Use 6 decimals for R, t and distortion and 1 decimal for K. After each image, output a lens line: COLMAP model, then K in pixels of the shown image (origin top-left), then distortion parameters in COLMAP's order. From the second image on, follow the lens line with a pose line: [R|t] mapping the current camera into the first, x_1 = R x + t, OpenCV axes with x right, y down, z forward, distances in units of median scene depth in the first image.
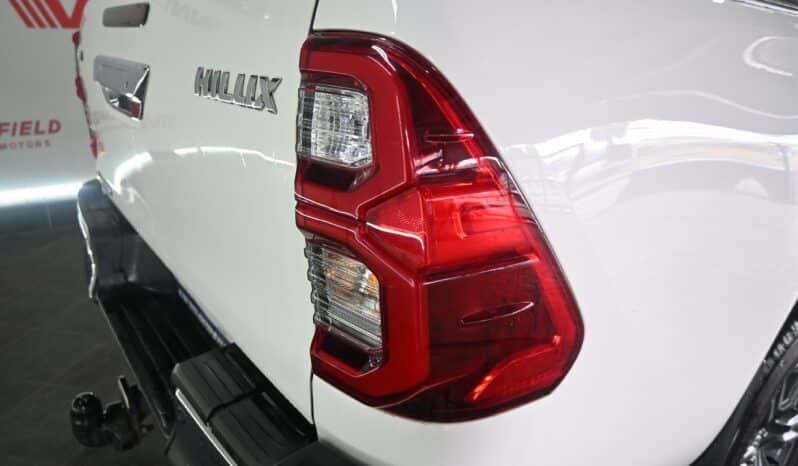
lens RADIAL K [[535.7, 0, 399.0], [0, 535.7, 233.0], [0, 0, 1]] dist [-0.000069, -0.001714]
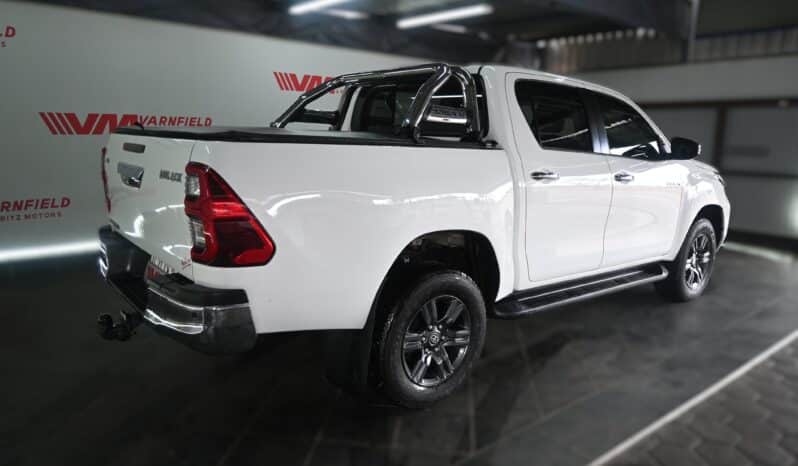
lens RADIAL K [[535.7, 0, 399.0], [0, 535.7, 233.0], [0, 0, 1]] dist [-0.000069, -0.001714]
pose [[0.999157, -0.017762, 0.037000, 0.383900], [0.022955, 0.989160, -0.145038, 0.233148], [-0.034022, 0.145766, 0.988734, -0.898103]]
